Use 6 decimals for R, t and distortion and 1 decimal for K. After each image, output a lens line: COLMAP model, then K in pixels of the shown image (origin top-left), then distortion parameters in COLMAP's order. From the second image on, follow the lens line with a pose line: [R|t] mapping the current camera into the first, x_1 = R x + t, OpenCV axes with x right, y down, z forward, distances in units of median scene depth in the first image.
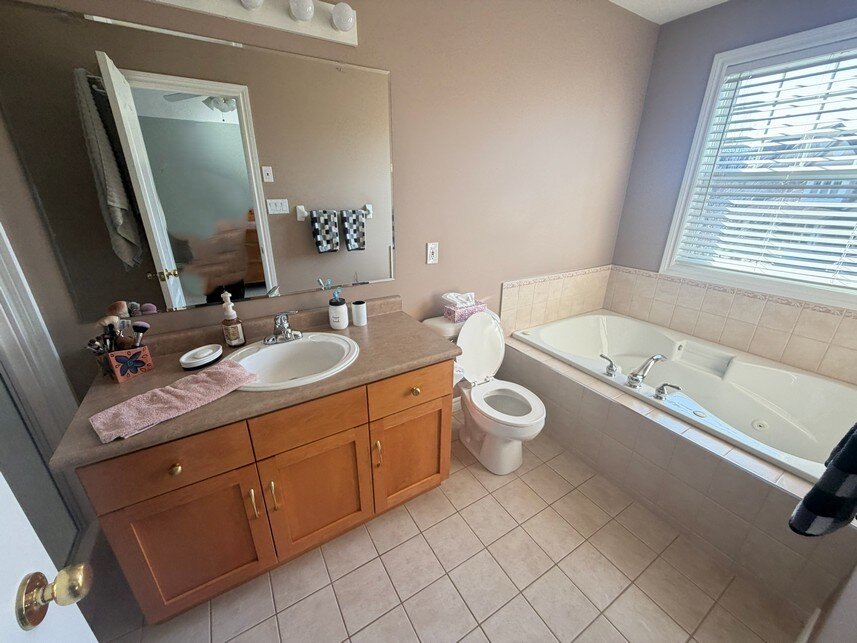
lens RADIAL K [[340.0, 0, 427.6], [0, 340.0, 321.1], [0, 0, 1]] dist [0.002730, 0.000182]
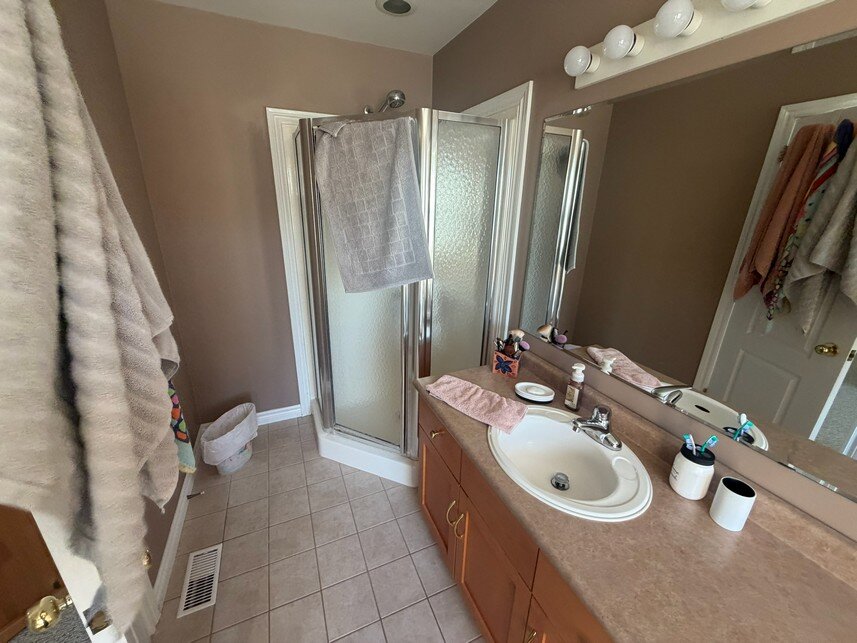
lens RADIAL K [[340.0, 0, 425.0], [0, 340.0, 319.2], [0, 0, 1]] dist [0.002730, 0.000182]
pose [[-0.153734, 0.319617, -0.934992, 0.143388], [-0.375630, 0.856298, 0.354478, -0.148142], [0.913930, 0.405707, -0.011584, 0.247326]]
